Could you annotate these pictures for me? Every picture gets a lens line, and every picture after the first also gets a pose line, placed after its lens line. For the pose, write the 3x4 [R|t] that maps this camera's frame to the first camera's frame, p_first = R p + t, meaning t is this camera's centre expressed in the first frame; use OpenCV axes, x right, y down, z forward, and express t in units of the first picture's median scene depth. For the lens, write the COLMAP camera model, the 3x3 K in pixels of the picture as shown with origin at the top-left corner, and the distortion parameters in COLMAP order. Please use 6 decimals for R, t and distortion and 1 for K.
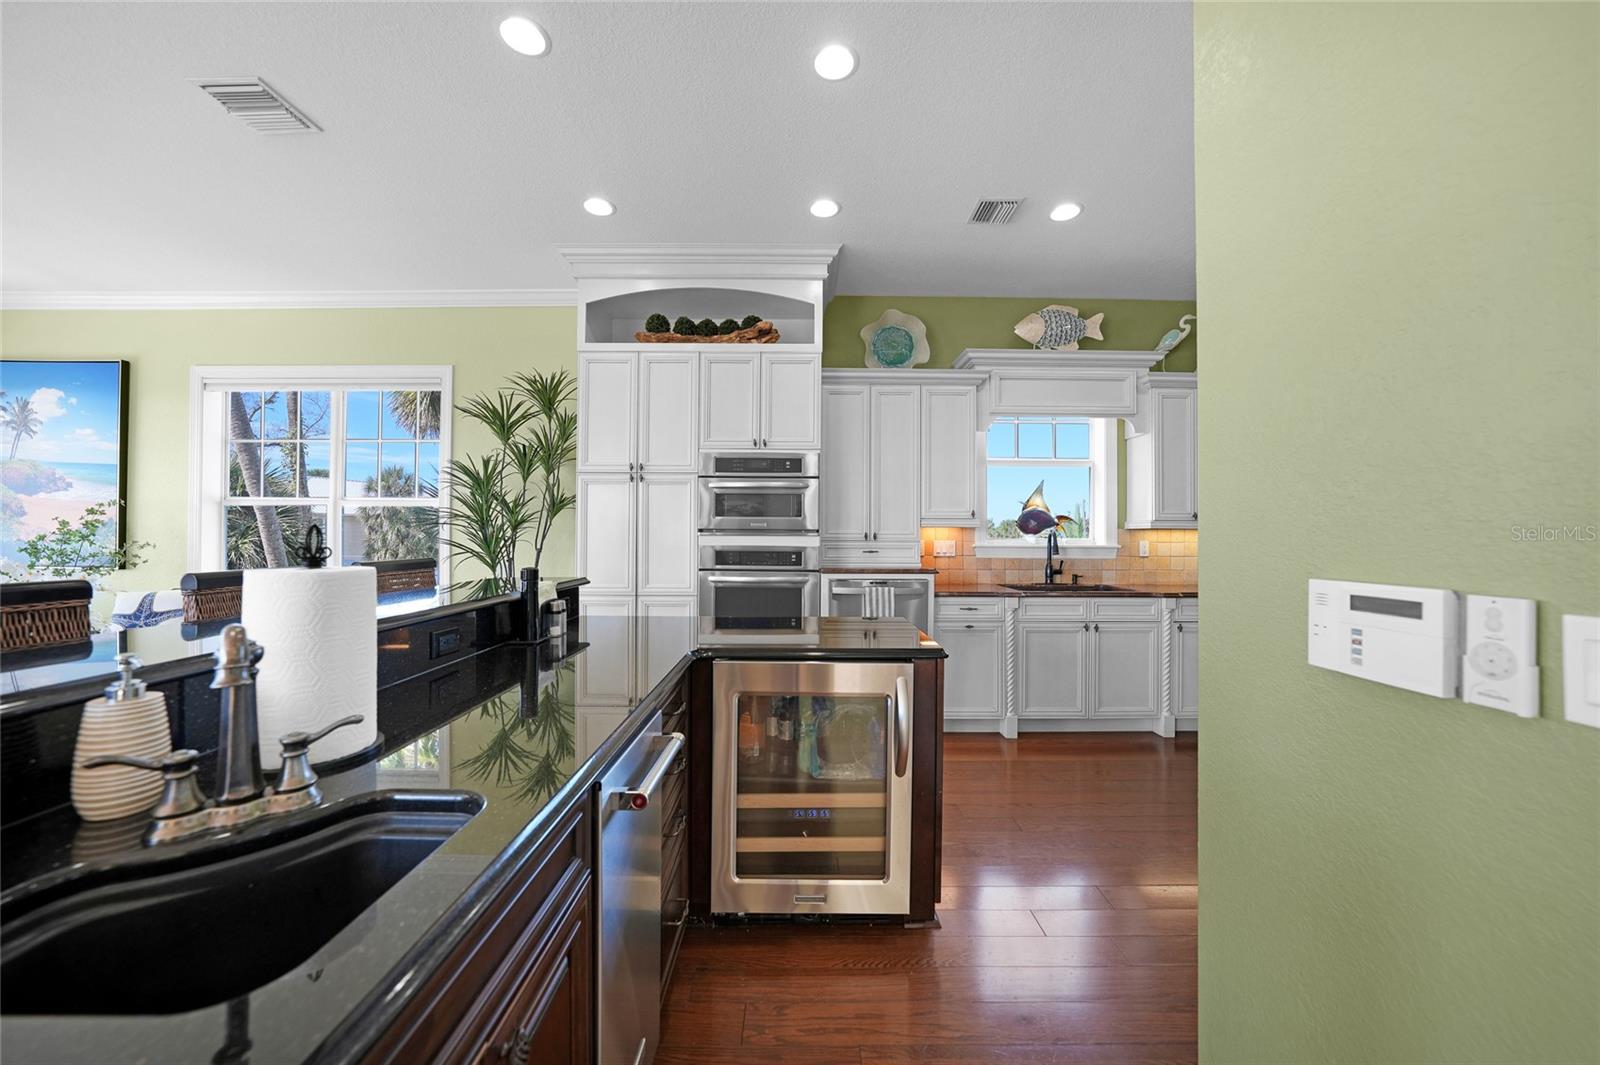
lens RADIAL K [[565.5, 0, 800.0], [0, 565.5, 532.5], [0, 0, 1]] dist [-0.025621, 0.006121]
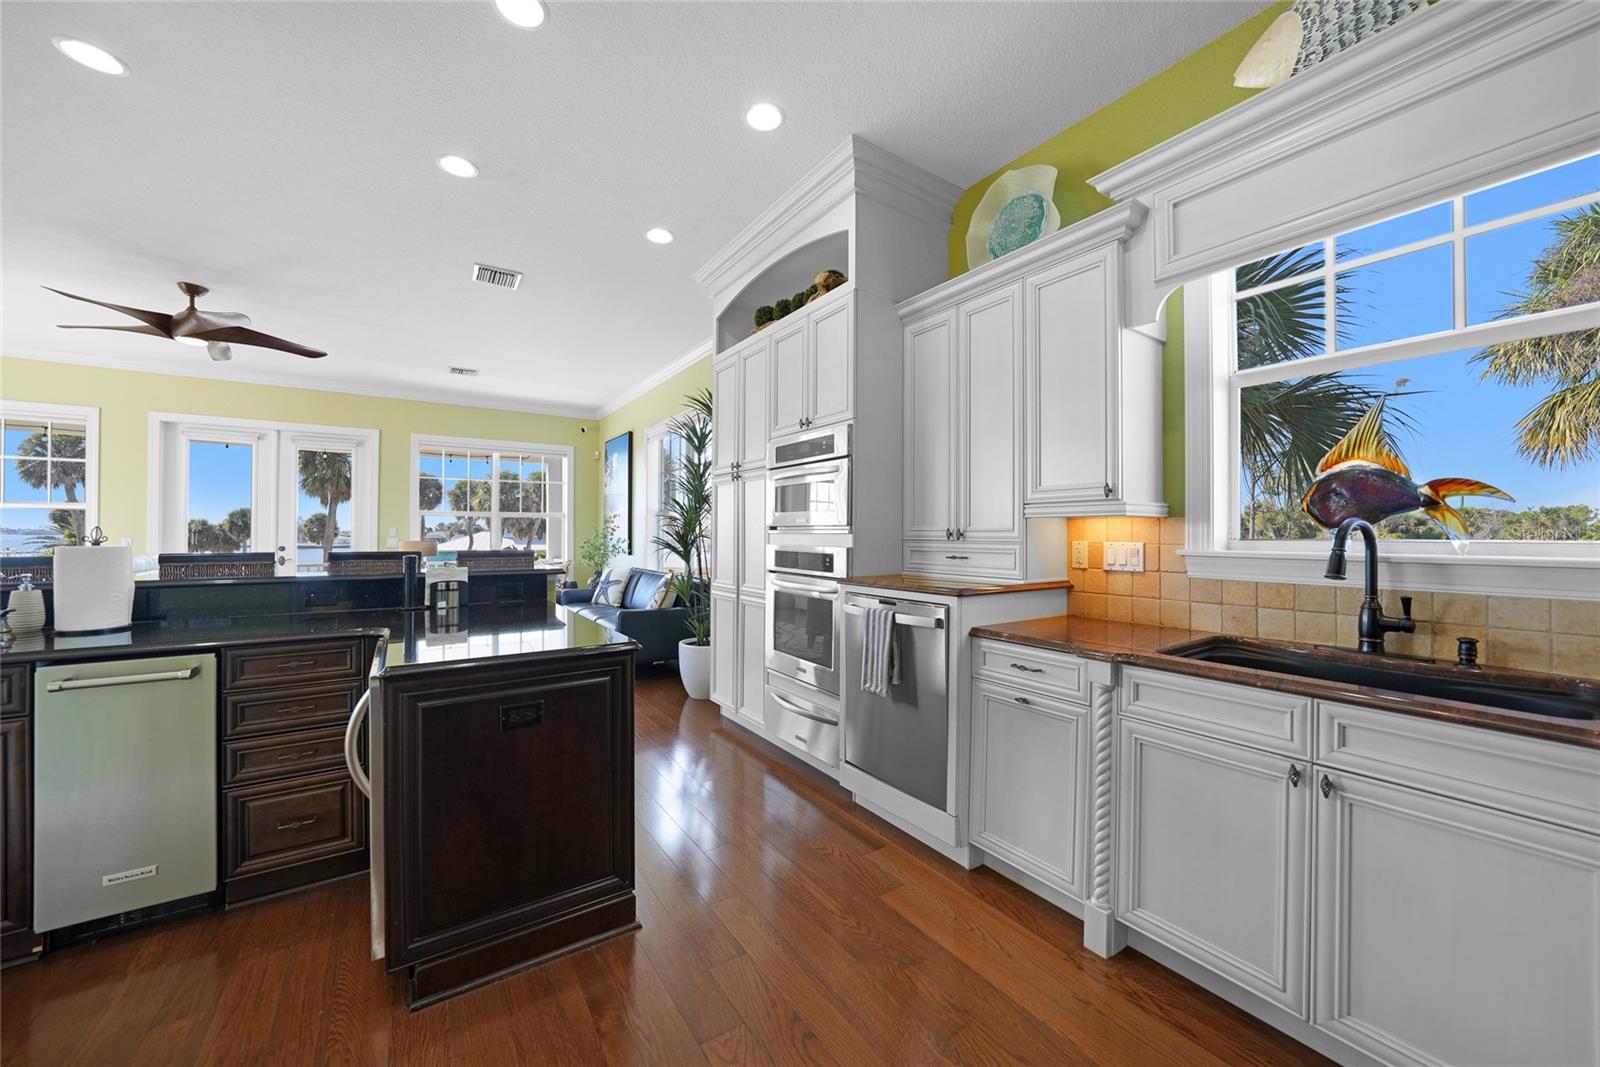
lens RADIAL K [[565.5, 0, 800.0], [0, 565.5, 533.5], [0, 0, 1]] dist [-0.025621, 0.006121]
pose [[0.580624, -0.001595, -0.814170, 0.570756], [0.008791, 0.999952, 0.004310, 0.001359], [0.814124, -0.009660, 0.580610, 0.475357]]
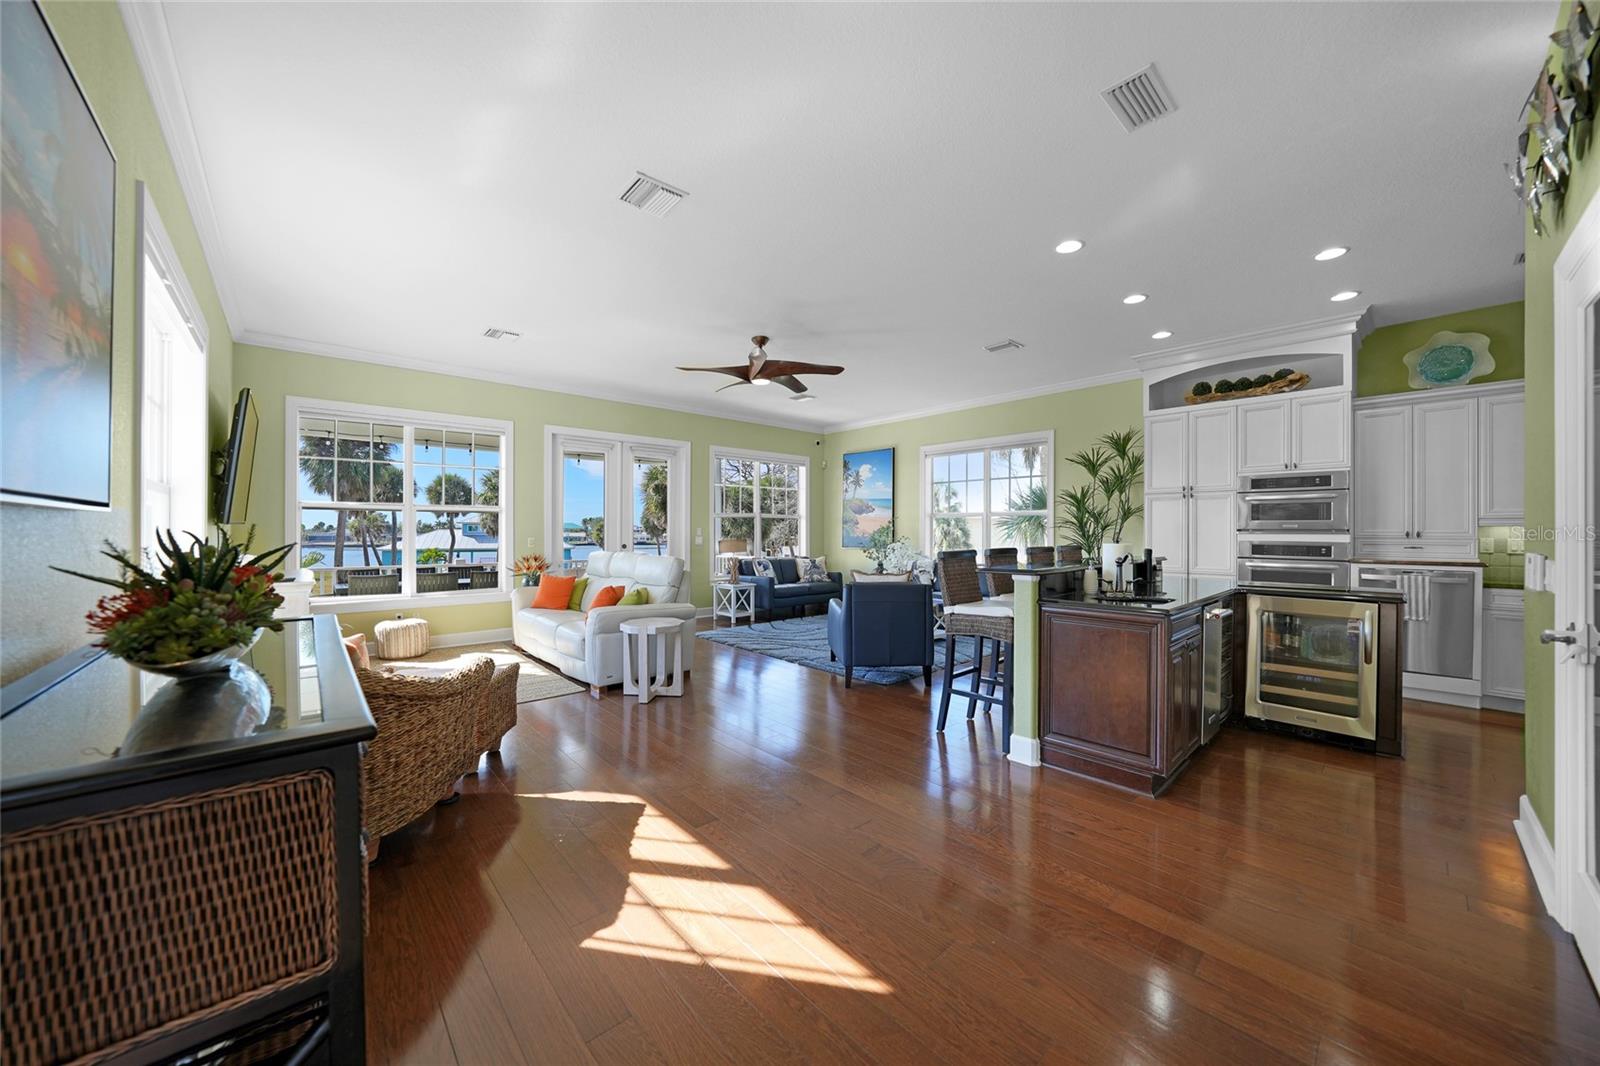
lens RADIAL K [[565.2, 0, 800.0], [0, 565.2, 533.0], [0, 0, 1]] dist [-0.050223, 0.011151]
pose [[0.664196, 0.000280, -0.747559, 0.118261], [0.004756, 0.999978, 0.004601, -0.007799], [0.747544, -0.006611, 0.664180, -0.709355]]
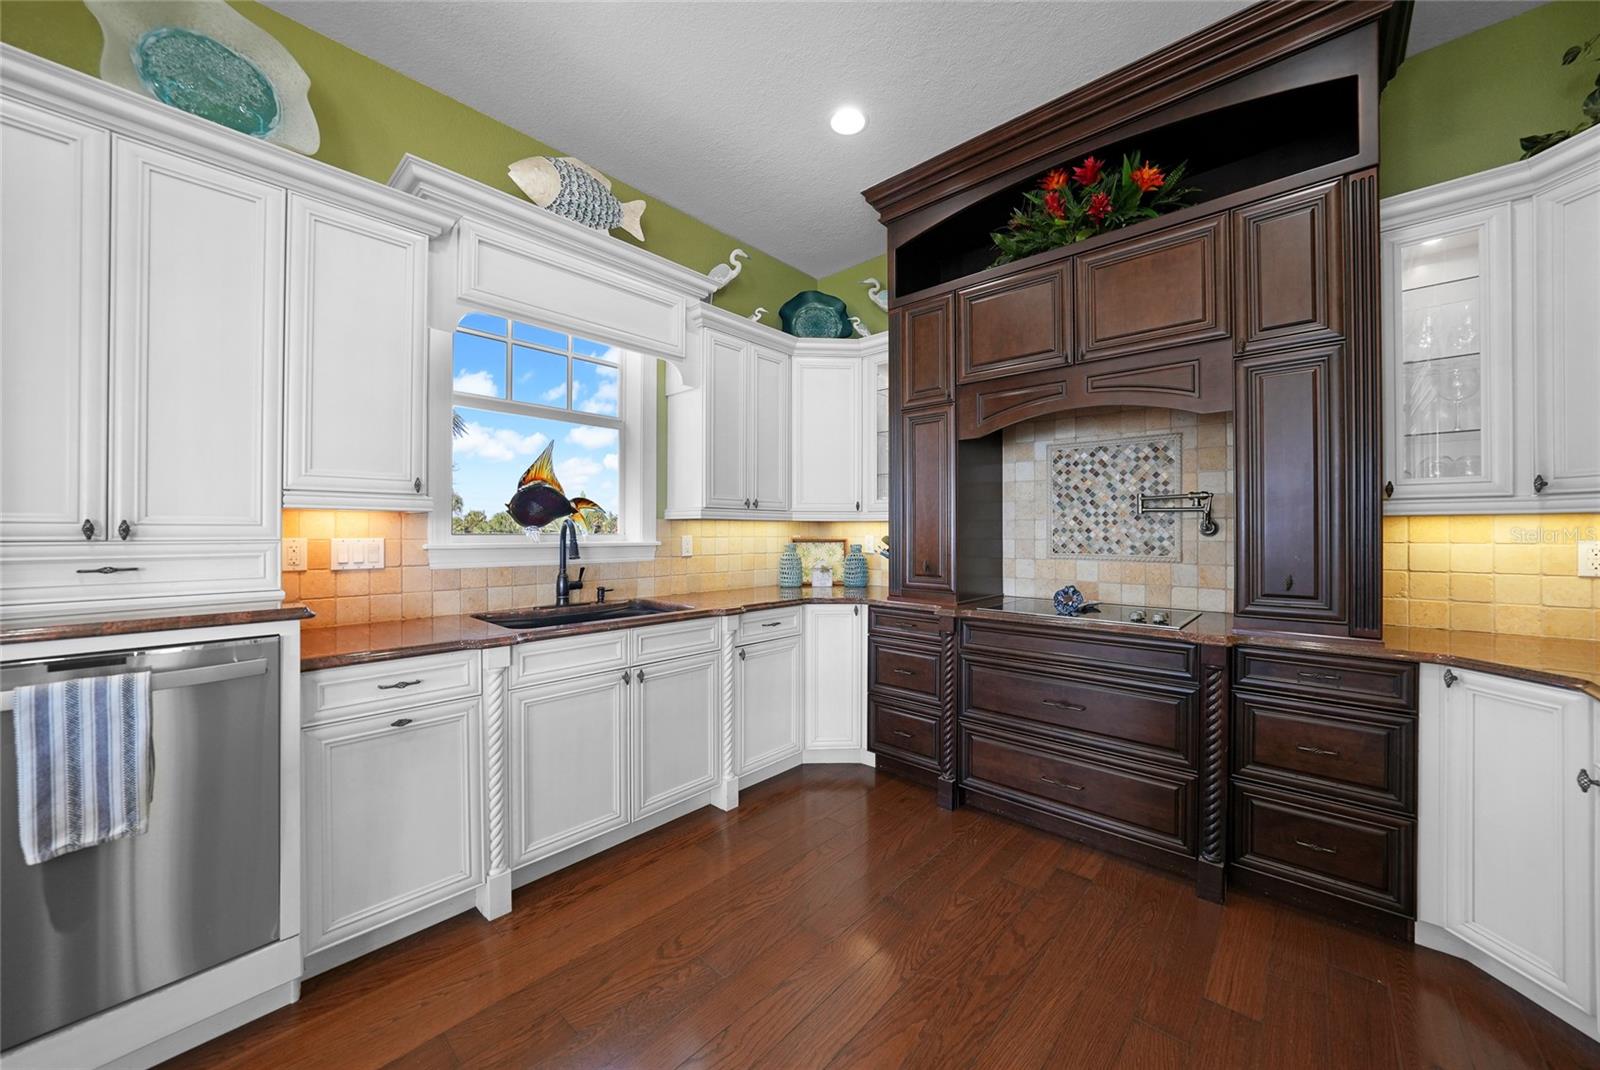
lens RADIAL K [[571.5, 0, 801.2], [0, 571.5, 530.7], [0, 0, 1]] dist [-0.027880, 0.006103]
pose [[0.668918, -0.002091, 0.743333, 0.162316], [-0.006543, 0.999941, 0.008701, 0.001229], [-0.743307, -0.010684, 0.668865, 0.409871]]
